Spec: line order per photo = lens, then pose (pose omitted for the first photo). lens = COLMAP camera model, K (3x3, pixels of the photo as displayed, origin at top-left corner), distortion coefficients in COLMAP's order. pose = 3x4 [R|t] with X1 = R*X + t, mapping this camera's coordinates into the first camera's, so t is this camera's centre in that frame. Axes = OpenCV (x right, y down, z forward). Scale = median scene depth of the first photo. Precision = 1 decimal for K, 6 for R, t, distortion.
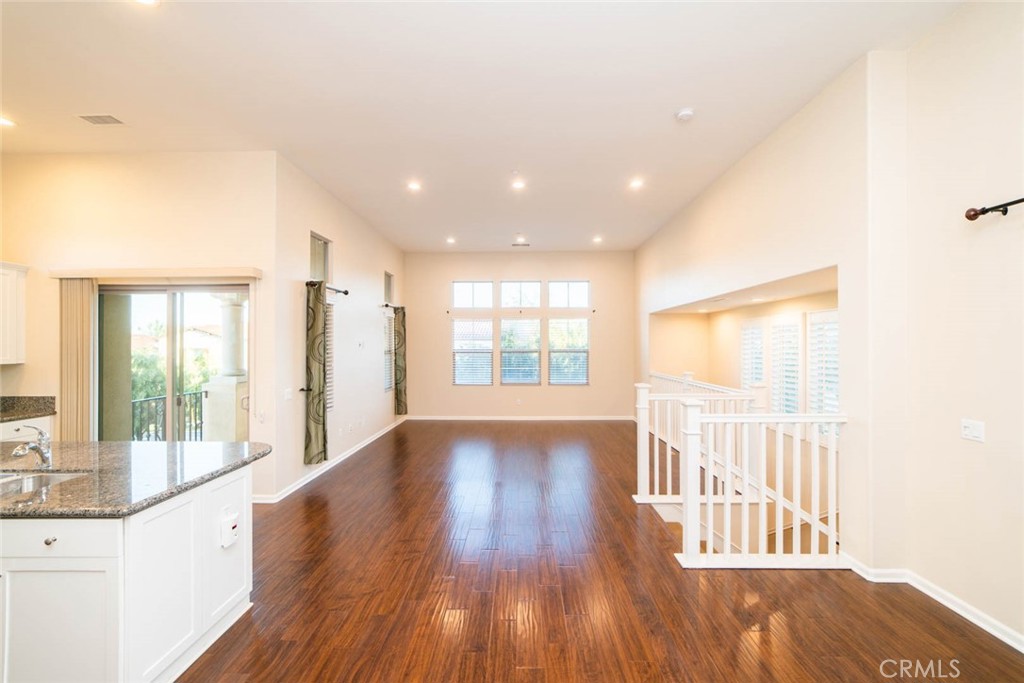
lens RADIAL K [[401.5, 0, 508.2], [0, 401.5, 343.5], [0, 0, 1]] dist [-0.000686, 0.000211]
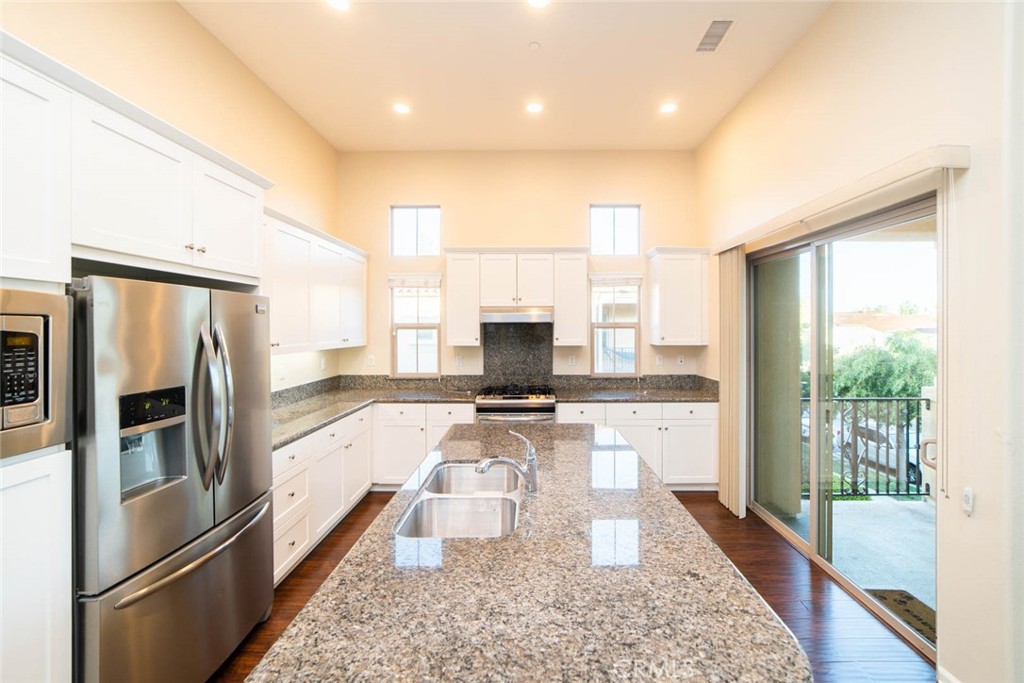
lens RADIAL K [[403.6, 0, 532.6], [0, 403.6, 328.0], [0, 0, 1]] dist [-0.021409, 0.006498]
pose [[0.034076, 0.003530, -0.999413, -0.111475], [0.003952, 0.999985, 0.003667, 0.000593], [0.999411, -0.004075, 0.034061, 0.273365]]
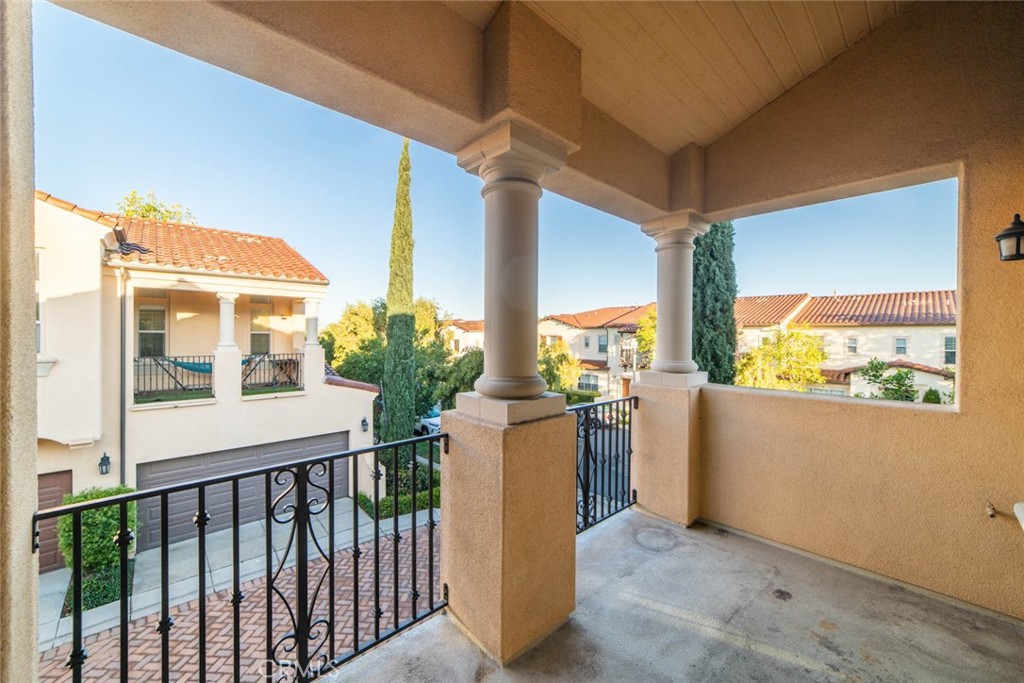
lens RADIAL K [[400.4, 0, 517.7], [0, 400.4, 333.1], [0, 0, 1]] dist [-0.015316, -0.000079]
pose [[0.717933, 0.004022, -0.696100, -0.366156], [-0.004831, 0.999988, 0.000795, 0.022851], [0.696095, 0.002792, 0.717944, 0.624217]]
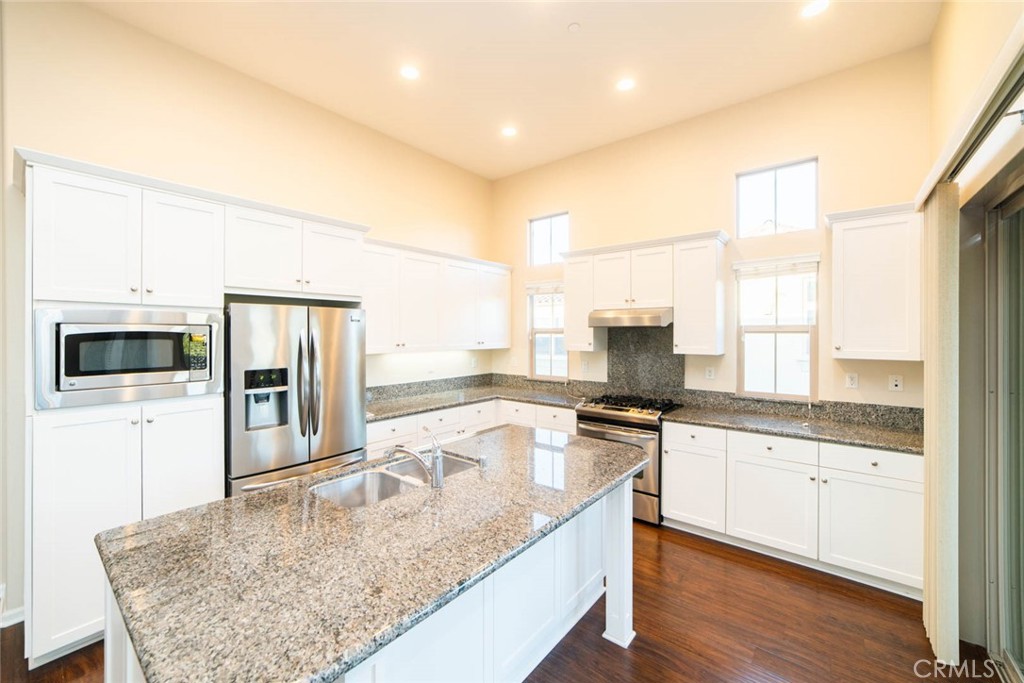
lens RADIAL K [[408.3, 0, 501.8], [0, 408.3, 333.4], [0, 0, 1]] dist [-0.014025, 0.000289]
pose [[-0.616724, 0.003044, -0.787174, -0.167159], [0.003841, 0.999992, 0.000857, 0.002279], [0.787170, -0.002495, -0.616730, 0.444203]]
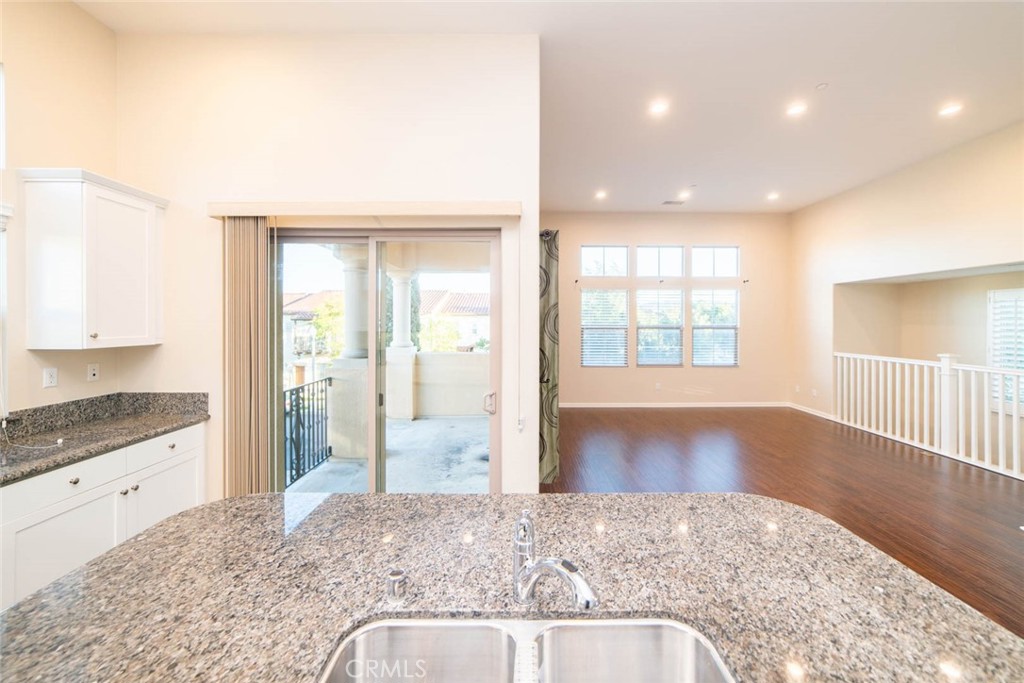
lens RADIAL K [[402.3, 0, 514.4], [0, 402.3, 319.2], [0, 0, 1]] dist [-0.015241, 0.004154]
pose [[0.999588, 0.003137, 0.028541, -0.326969], [-0.003113, 0.999995, -0.000868, 0.003446], [-0.028544, 0.000779, 0.999592, 0.161236]]
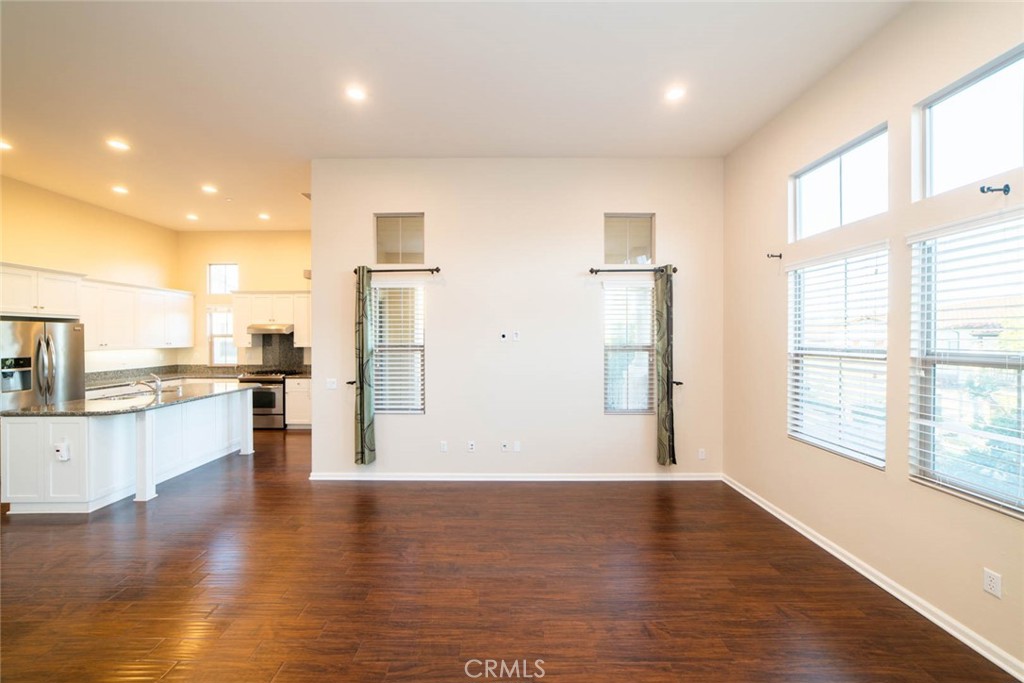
lens RADIAL K [[396.7, 0, 507.0], [0, 396.7, 337.4], [0, 0, 1]] dist [-0.016883, 0.010043]
pose [[0.027830, 0.004766, -0.999601, 0.265002], [0.004298, 0.999979, 0.004888, 0.001752], [0.999603, -0.004432, 0.027809, 0.768959]]
